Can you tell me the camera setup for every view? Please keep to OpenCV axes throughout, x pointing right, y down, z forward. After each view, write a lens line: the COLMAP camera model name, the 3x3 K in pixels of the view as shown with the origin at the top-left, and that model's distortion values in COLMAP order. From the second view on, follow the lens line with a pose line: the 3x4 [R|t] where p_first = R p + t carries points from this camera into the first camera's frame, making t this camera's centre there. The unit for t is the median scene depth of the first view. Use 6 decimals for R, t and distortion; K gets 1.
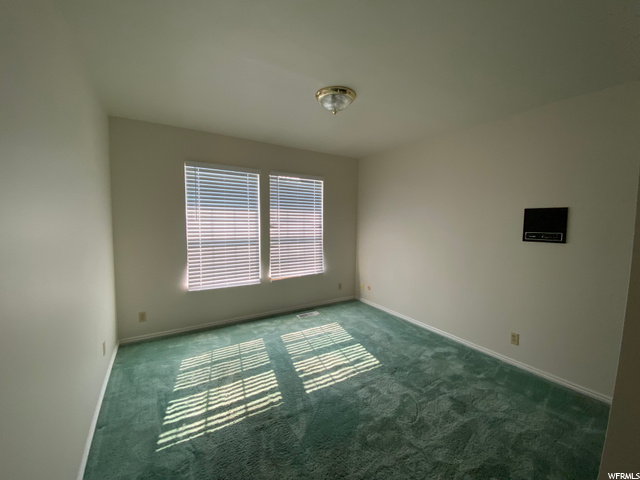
lens RADIAL K [[259.8, 0, 316.1], [0, 259.8, 243.3], [0, 0, 1]] dist [0.009938, -0.001023]
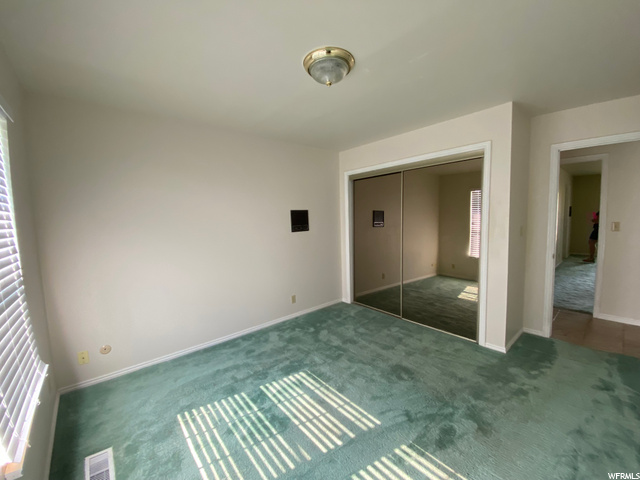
lens RADIAL K [[259.8, 0, 315.9], [0, 259.8, 234.4], [0, 0, 1]] dist [0.009938, -0.001023]
pose [[-0.144519, -0.086975, 0.985672, -0.683107], [0.116319, 0.987730, 0.104211, -0.134032], [-0.982641, 0.129713, -0.132629, 1.061604]]
